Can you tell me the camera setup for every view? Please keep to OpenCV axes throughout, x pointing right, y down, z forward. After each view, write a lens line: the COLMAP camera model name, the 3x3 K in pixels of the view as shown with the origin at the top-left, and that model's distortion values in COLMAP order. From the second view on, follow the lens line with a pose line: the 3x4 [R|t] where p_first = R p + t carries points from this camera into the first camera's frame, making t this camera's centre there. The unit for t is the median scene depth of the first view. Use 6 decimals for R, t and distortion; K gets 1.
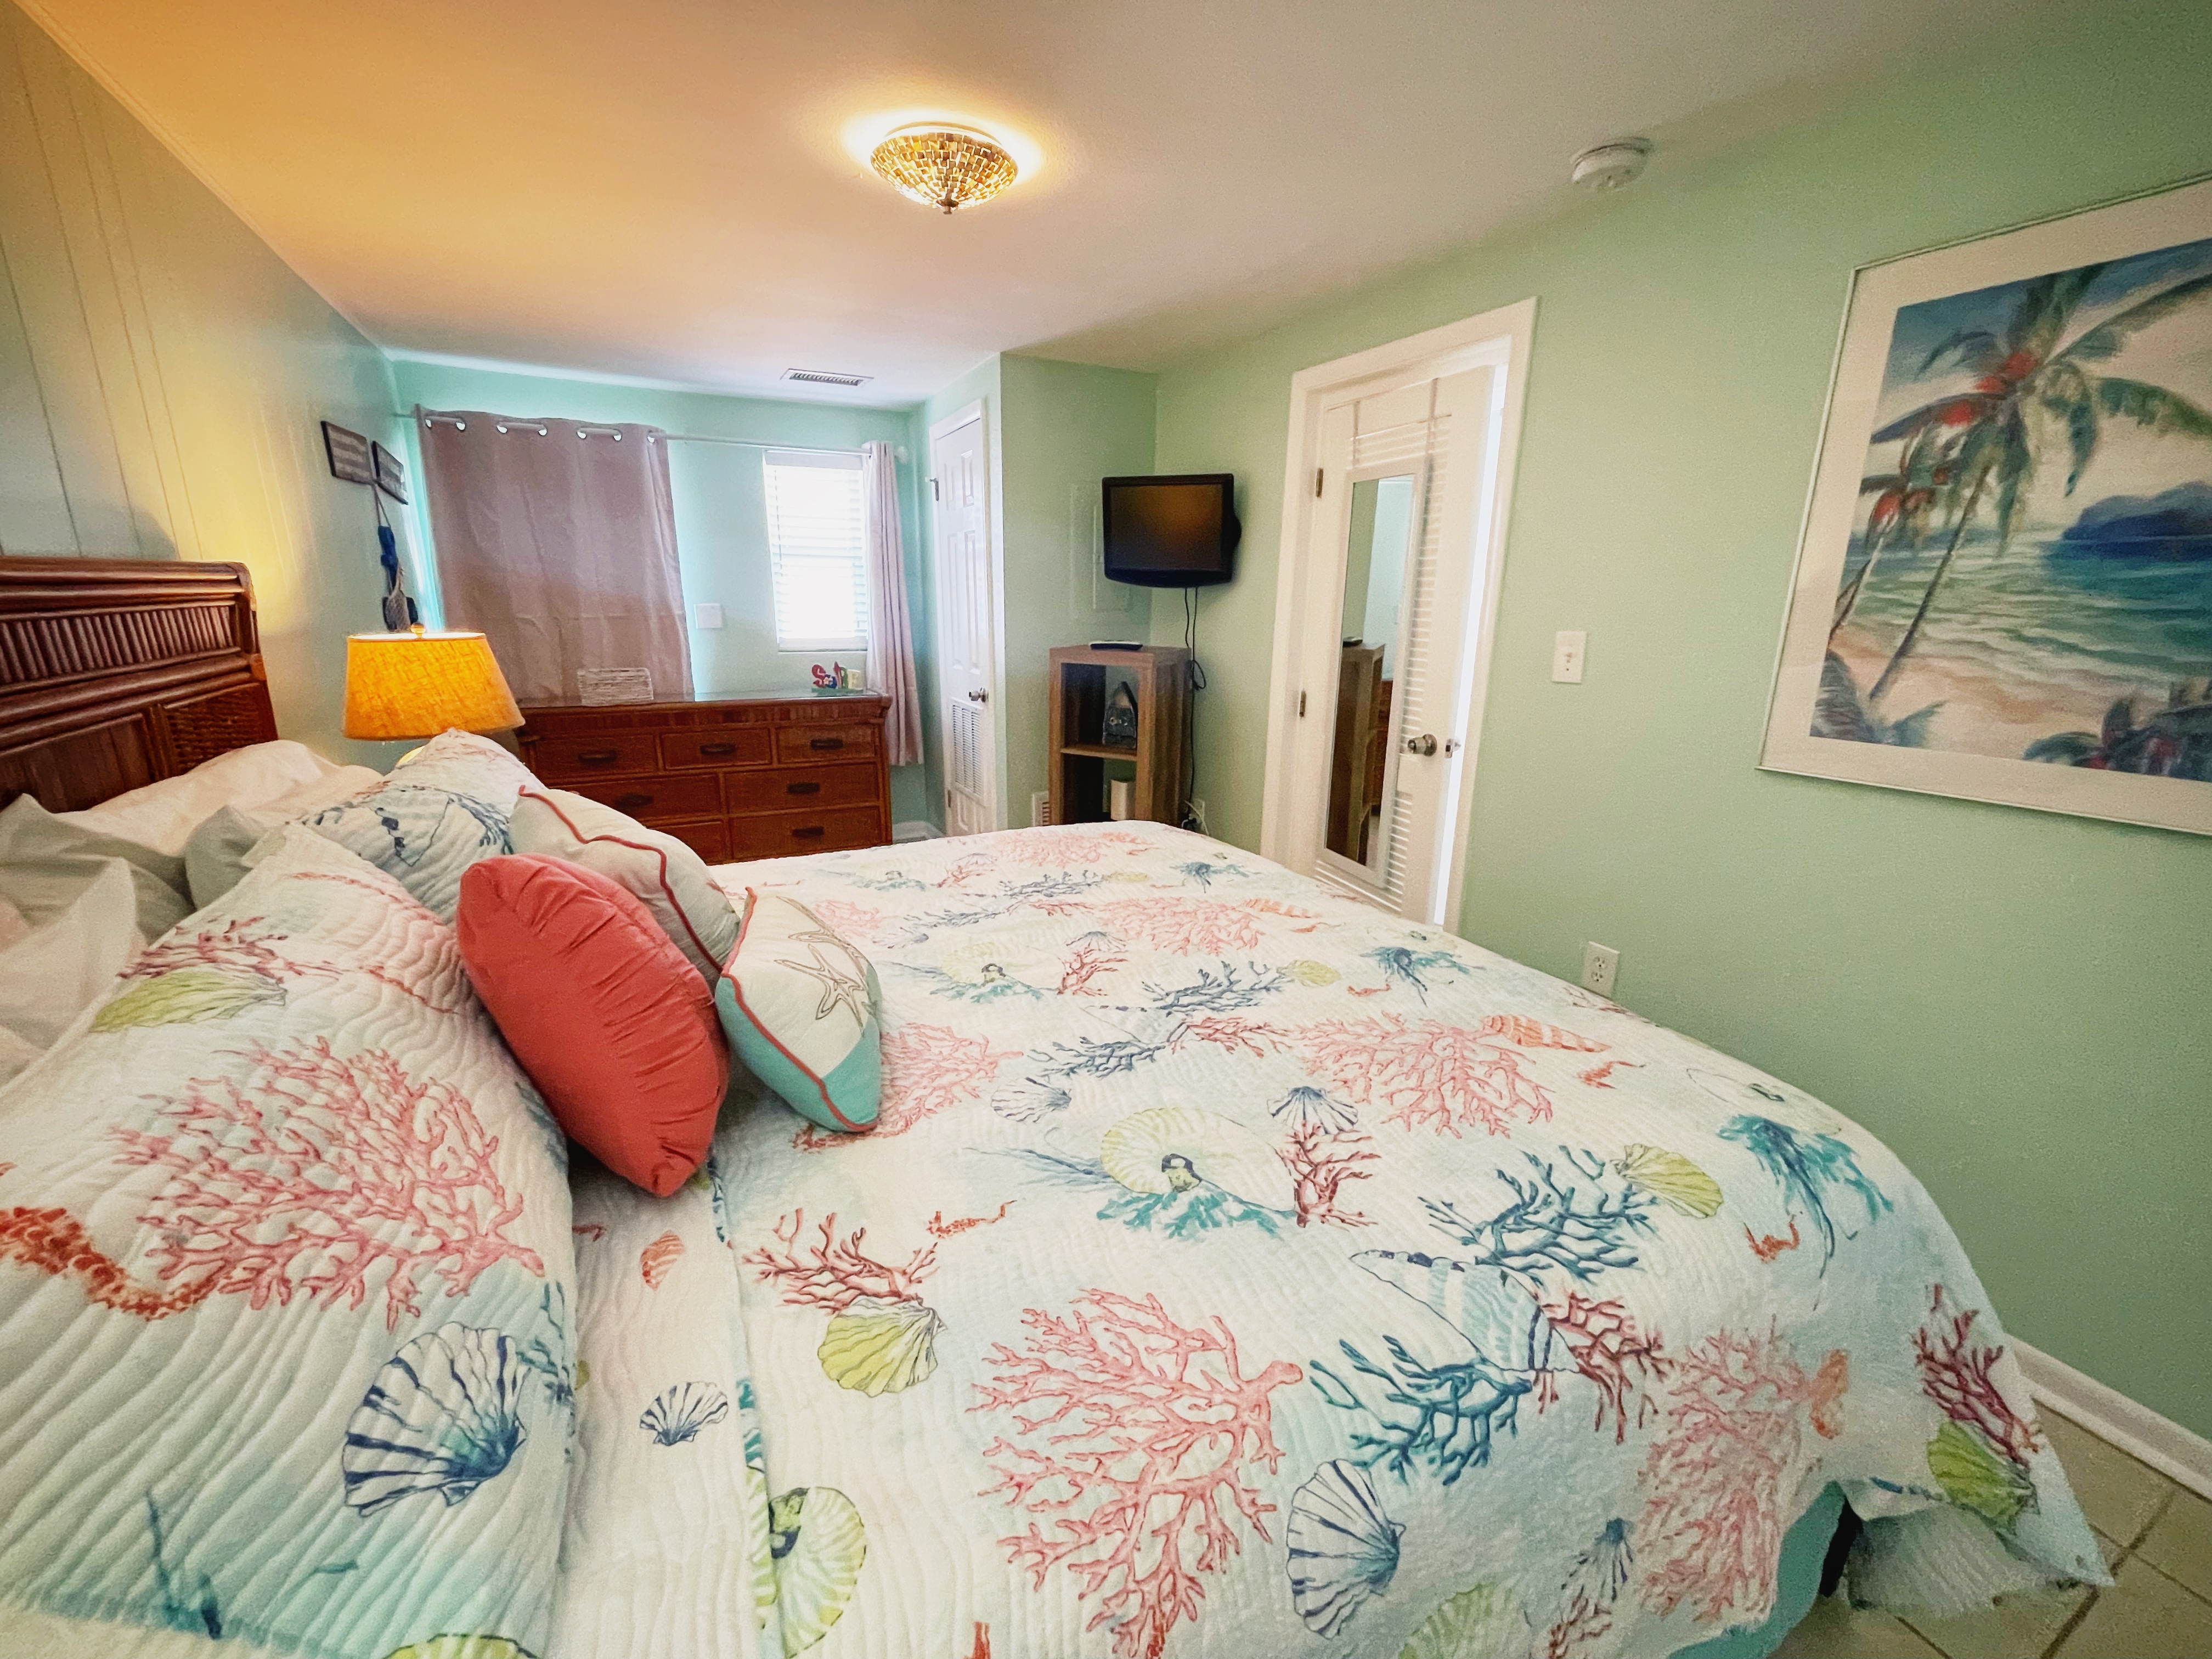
lens RADIAL K [[897.1, 0, 1128.6], [0, 897.1, 835.5], [0, 0, 1]] dist [0.004534, -0.000971]
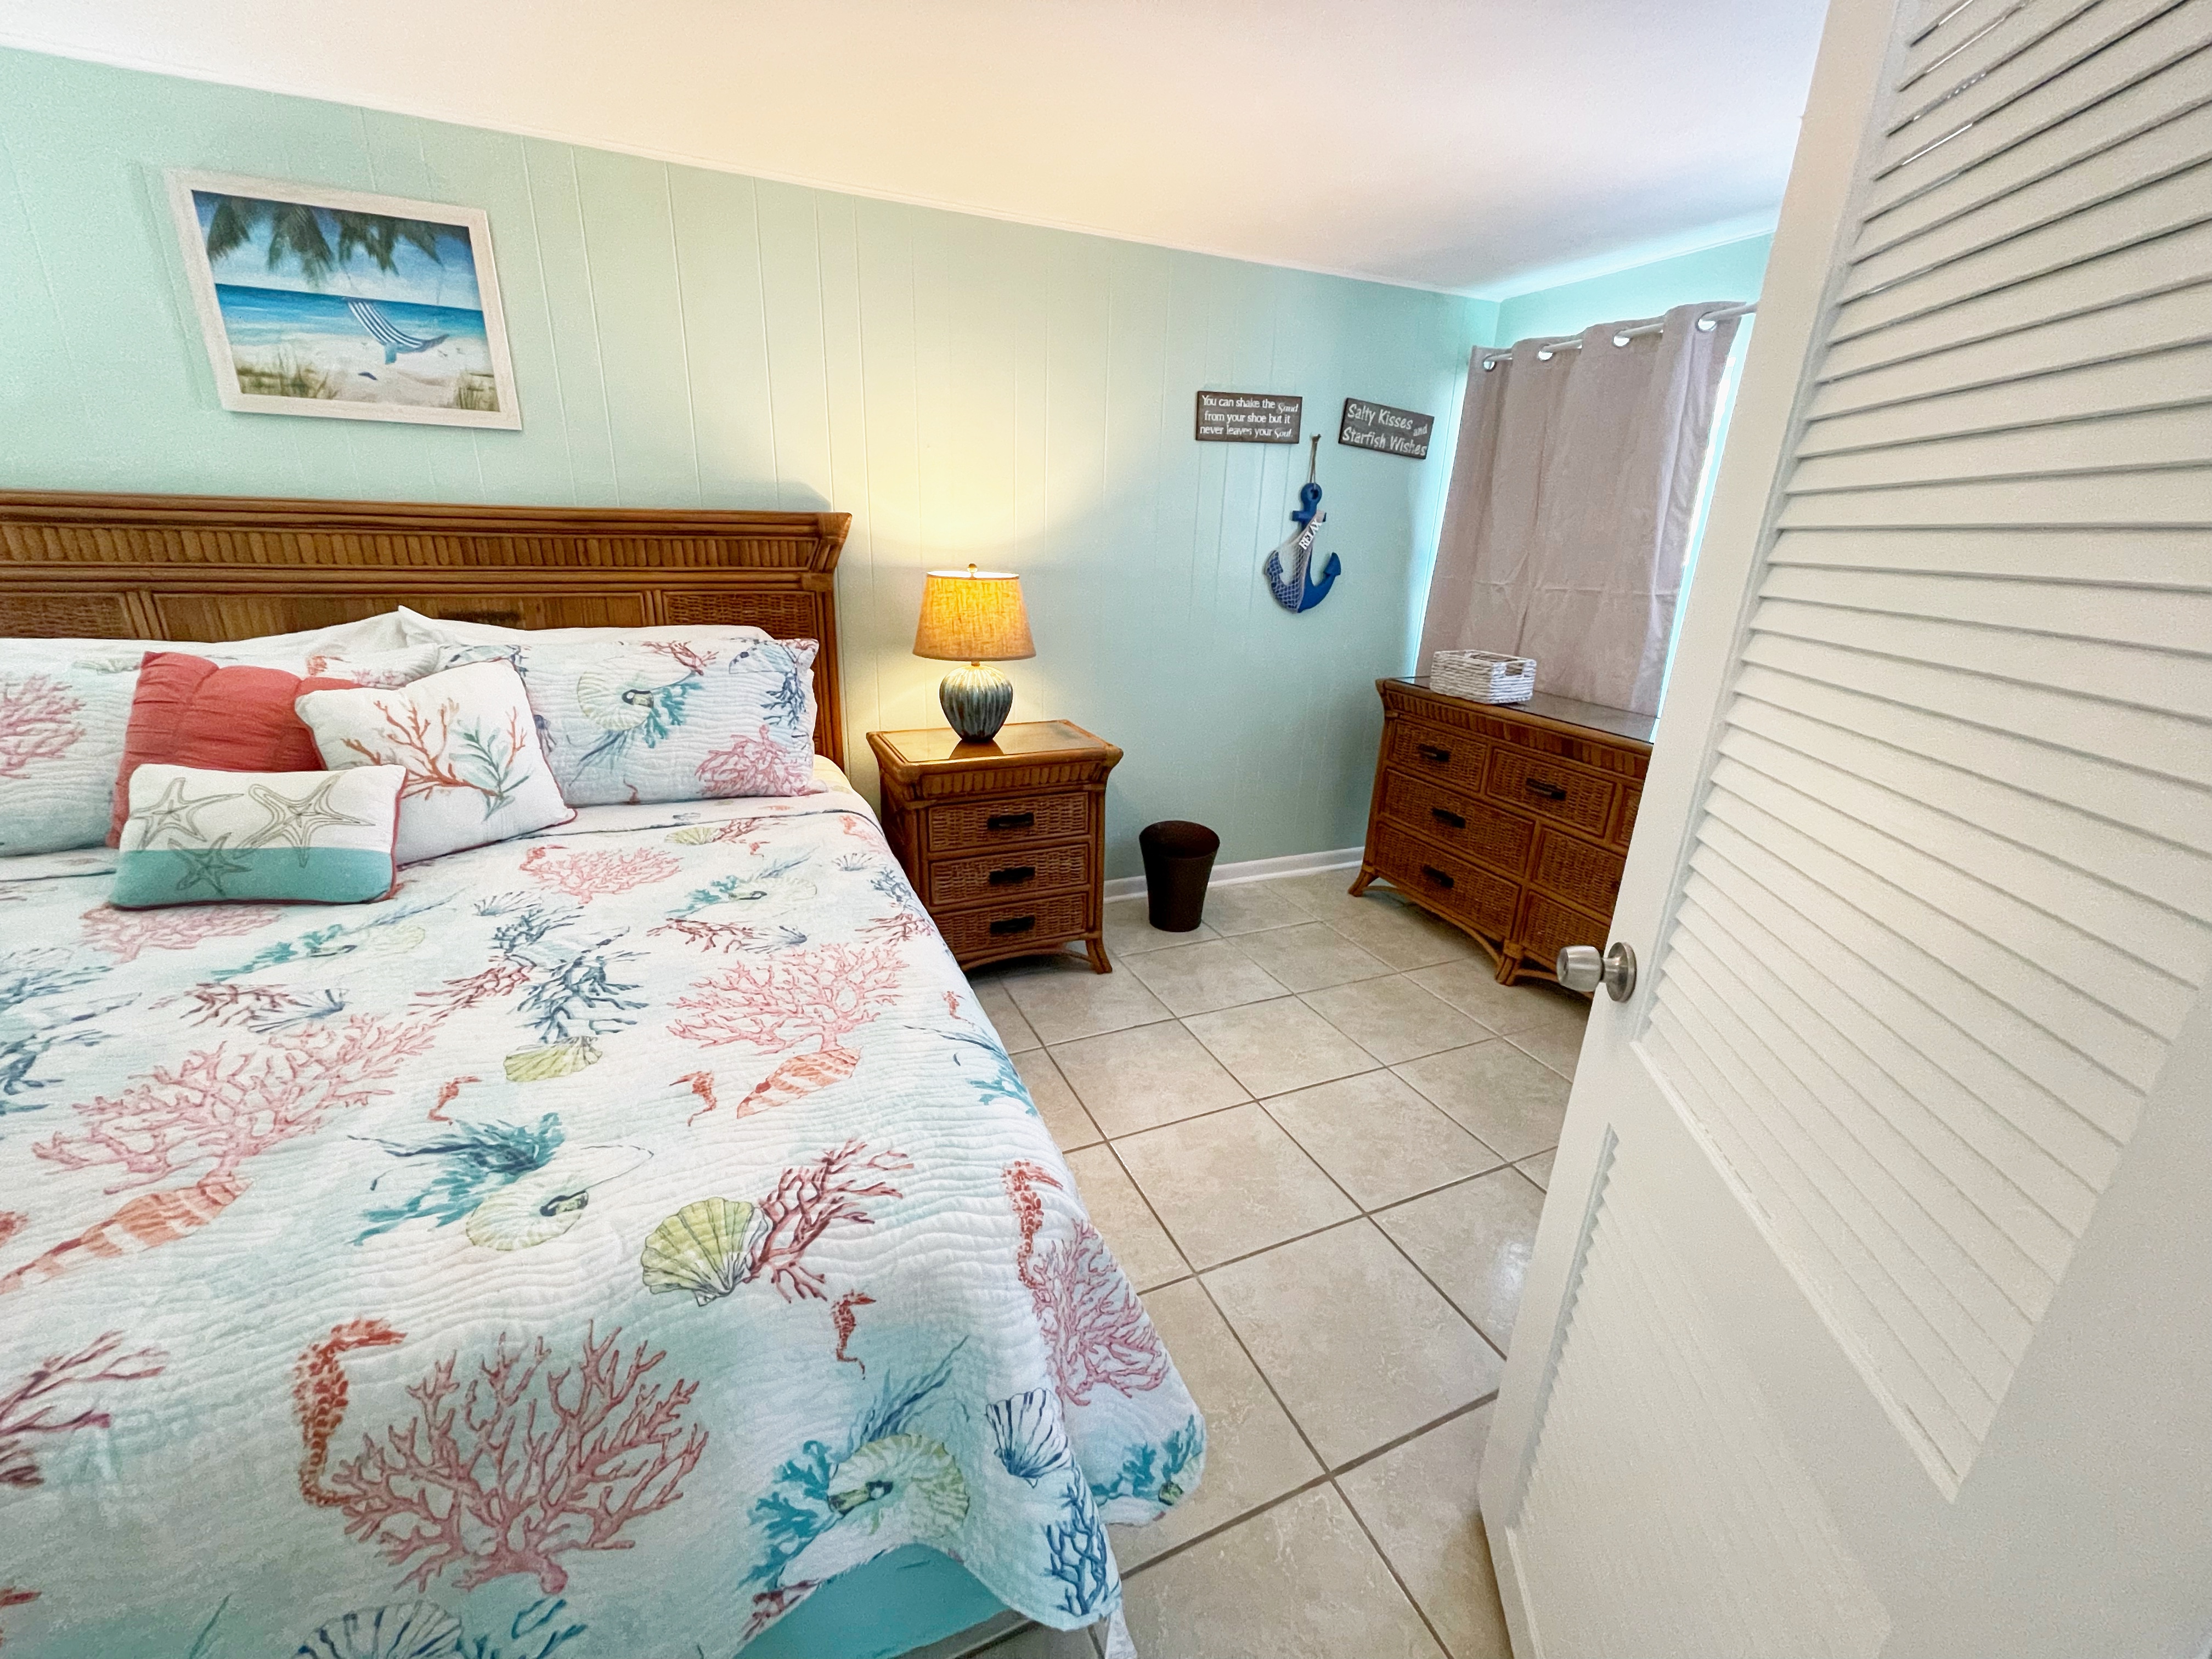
lens RADIAL K [[897.1, 0, 1108.9], [0, 897.1, 830.3], [0, 0, 1]] dist [0.004534, -0.000971]
pose [[-0.092702, 0.281845, -0.954971, 1.467505], [-0.279217, 0.913260, 0.296639, -0.398101], [0.955743, 0.294143, -0.005965, 1.518194]]
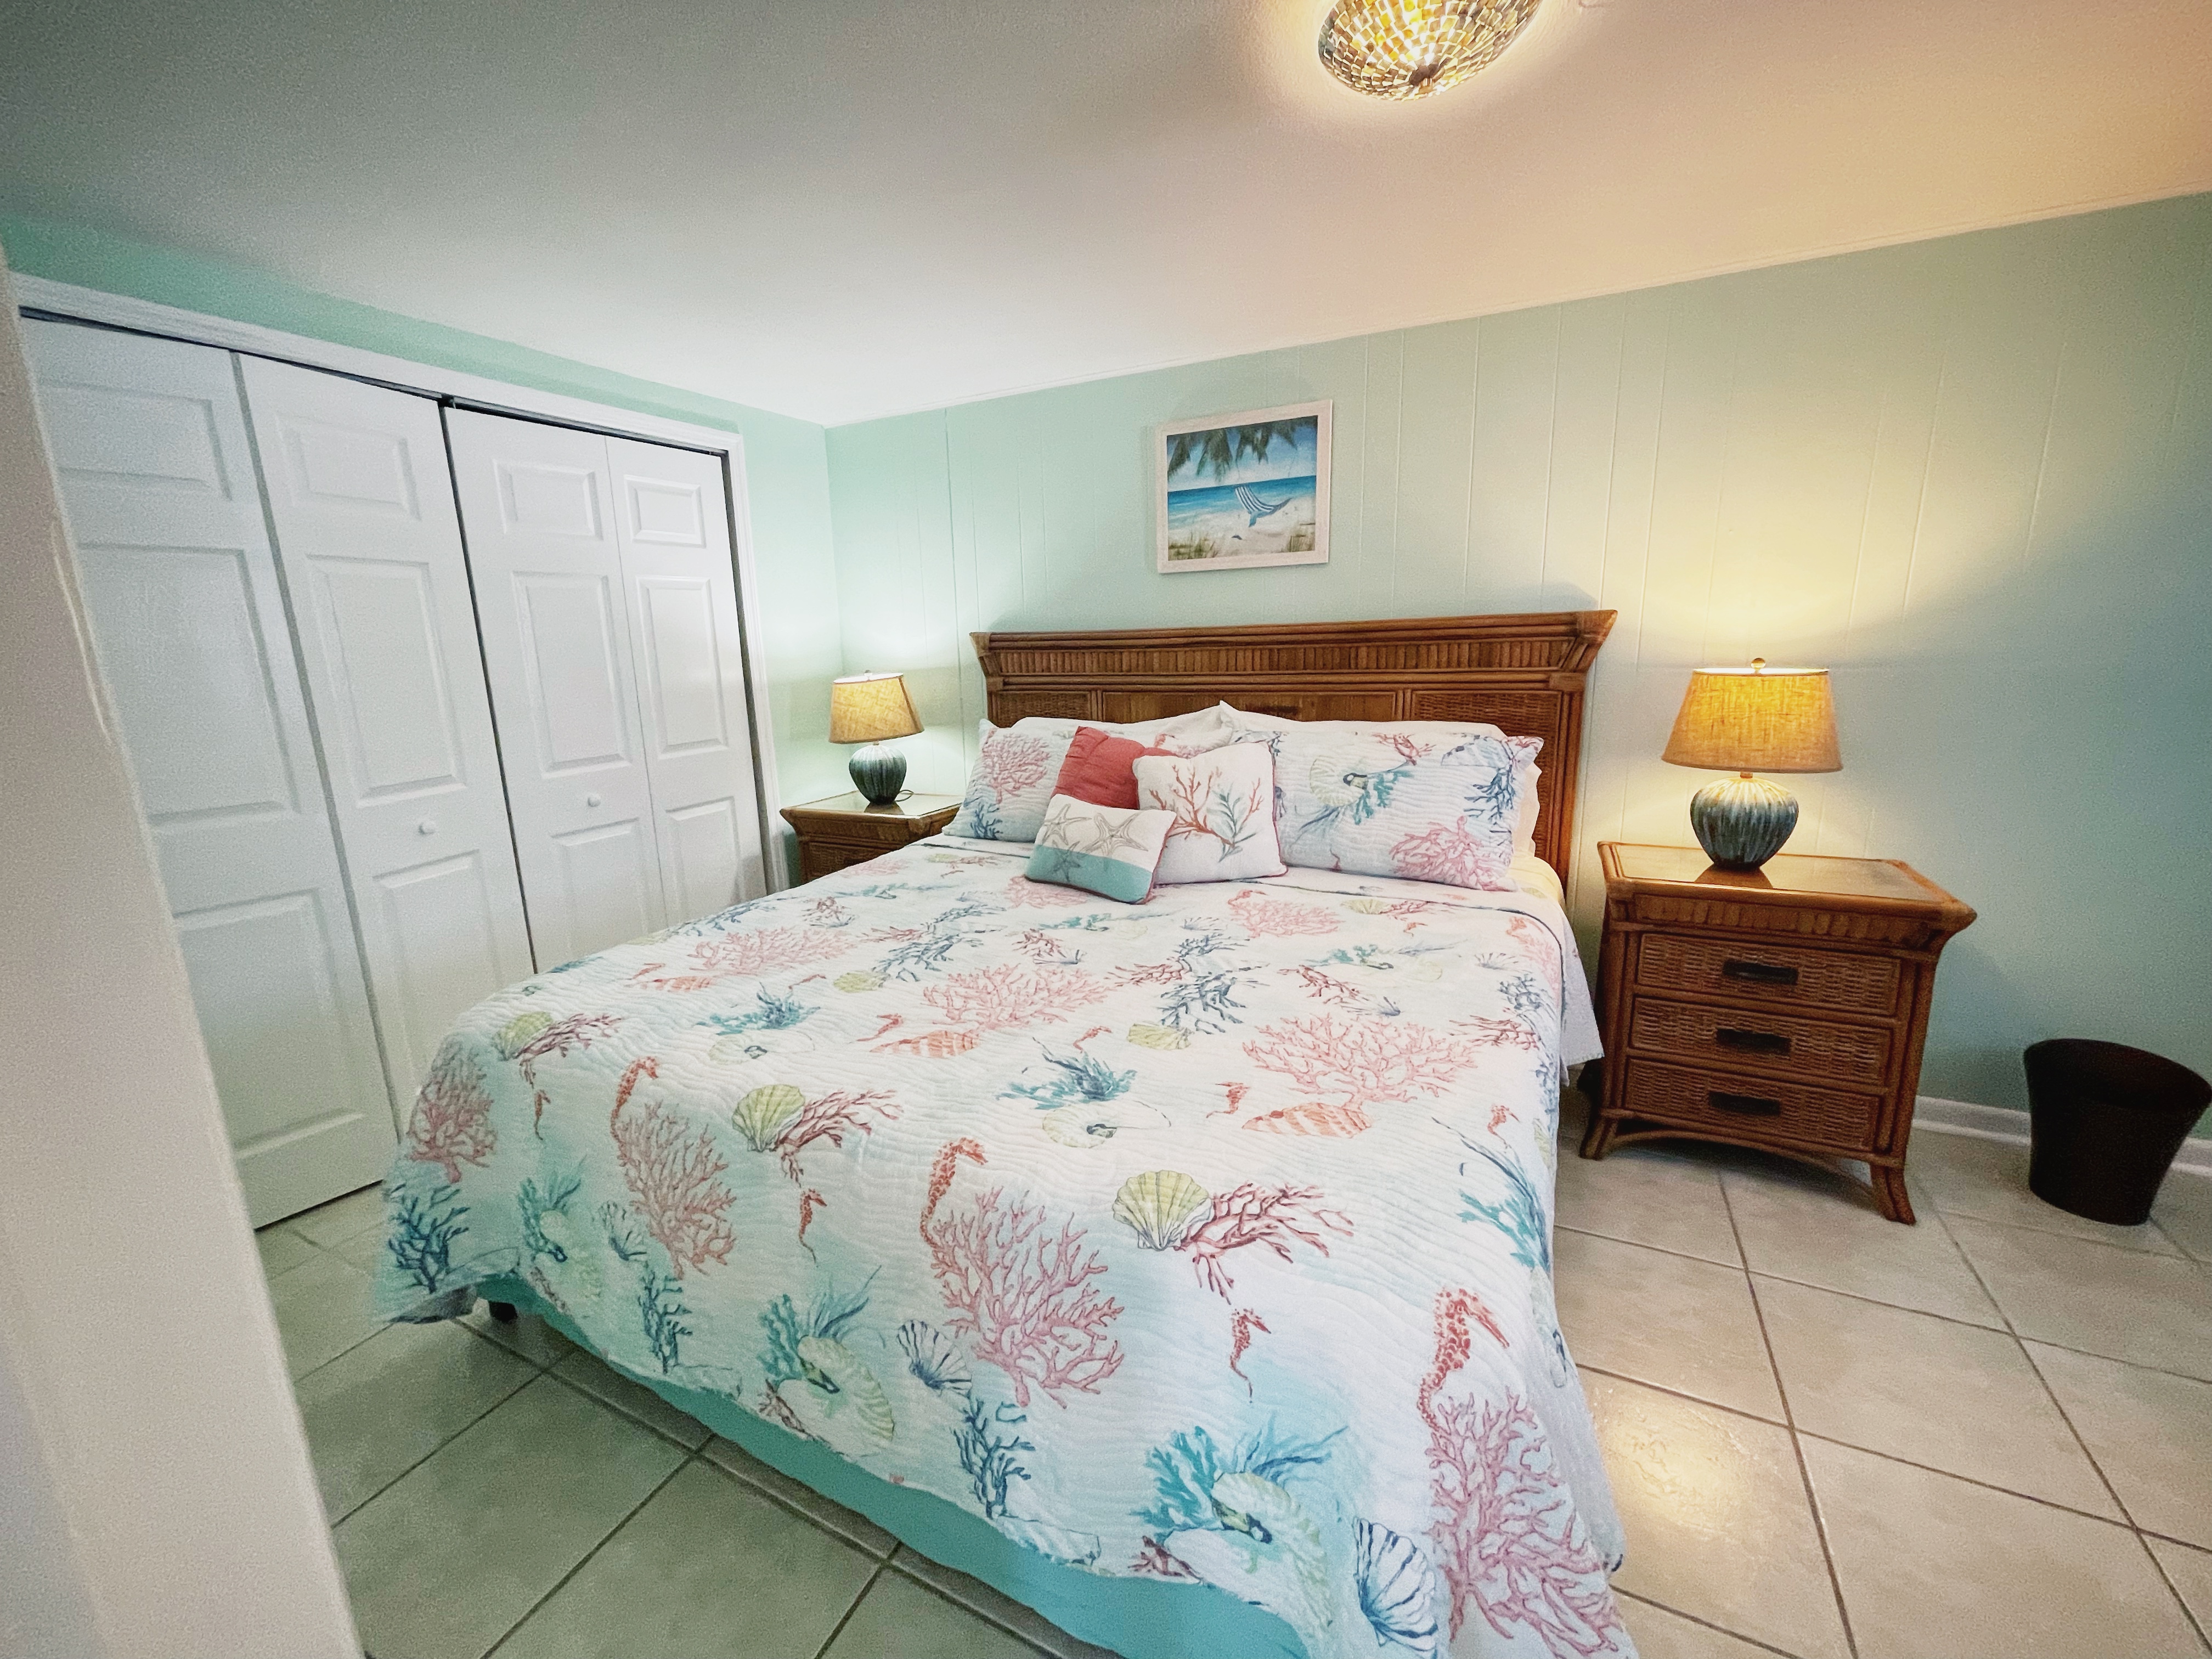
lens RADIAL K [[897.1, 0, 1091.4], [0, 897.1, 835.4], [0, 0, 1]] dist [0.004534, -0.000971]
pose [[-0.834793, 0.103071, -0.540830, 1.378664], [-0.140963, 0.909563, 0.390927, -0.448037], [0.532212, 0.402580, -0.744768, 1.804861]]
